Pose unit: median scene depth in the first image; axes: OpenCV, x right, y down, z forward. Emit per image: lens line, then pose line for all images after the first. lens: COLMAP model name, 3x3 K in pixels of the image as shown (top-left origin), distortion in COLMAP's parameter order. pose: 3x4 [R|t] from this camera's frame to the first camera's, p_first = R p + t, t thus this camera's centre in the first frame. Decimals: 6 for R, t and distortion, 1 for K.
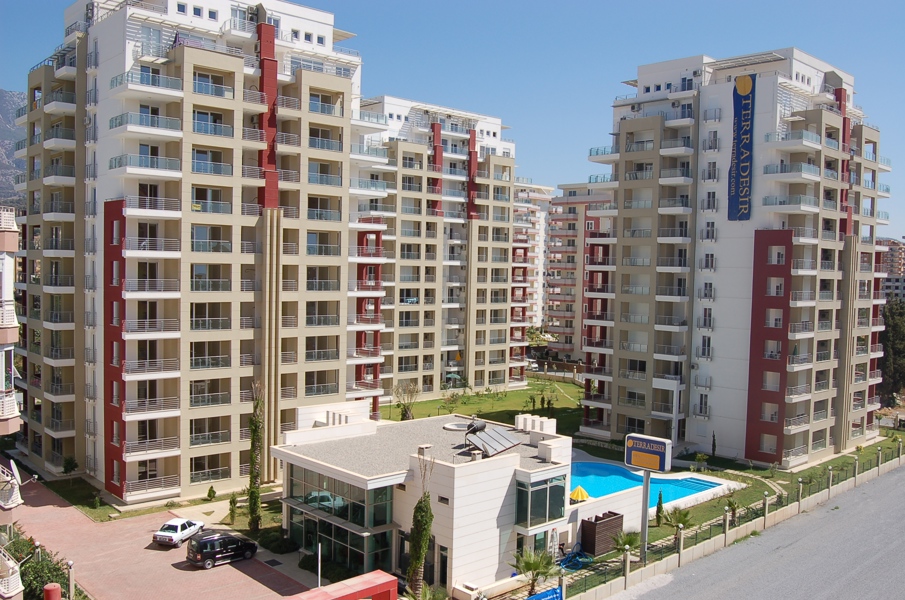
lens RADIAL K [[821.2, 0, 452.5], [0, 821.2, 300.0], [0, 0, 1]] dist [-0.094118, -0.001306]
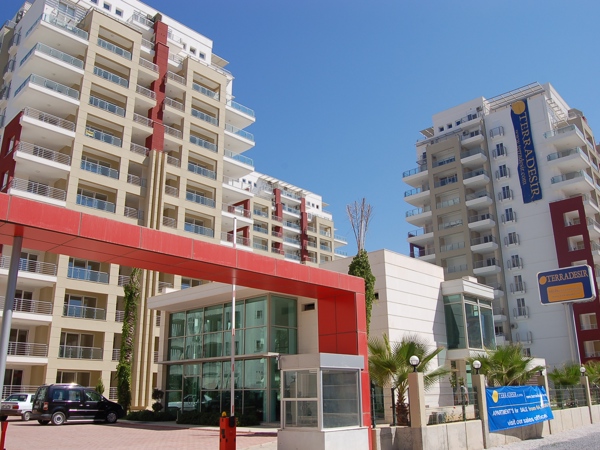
lens RADIAL K [[528.8, 0, 300.0], [0, 528.8, 225.0], [0, 0, 1]] dist [-0.089637, -0.000961]
pose [[0.997492, -0.012379, 0.069695, -0.045306], [0.035220, 0.940857, -0.336969, 0.140324], [-0.061401, 0.338579, 0.938932, 0.201512]]
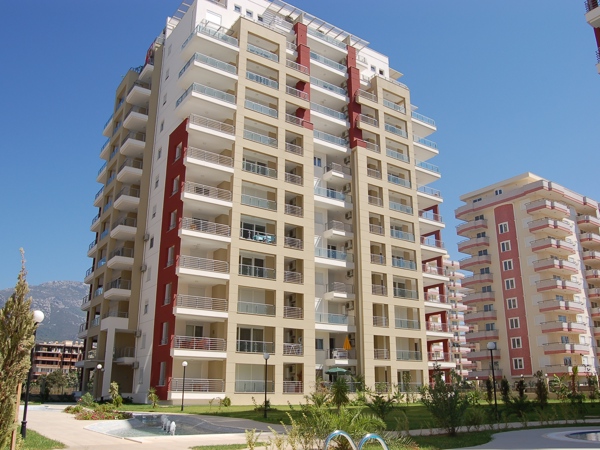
lens RADIAL K [[528.8, 0, 300.0], [0, 528.8, 225.0], [0, 0, 1]] dist [-0.089637, -0.000961]
pose [[0.990268, -0.062862, -0.124170, 0.029483], [0.017229, 0.940692, -0.338825, 0.129688], [0.138105, 0.333388, 0.932619, 0.624721]]
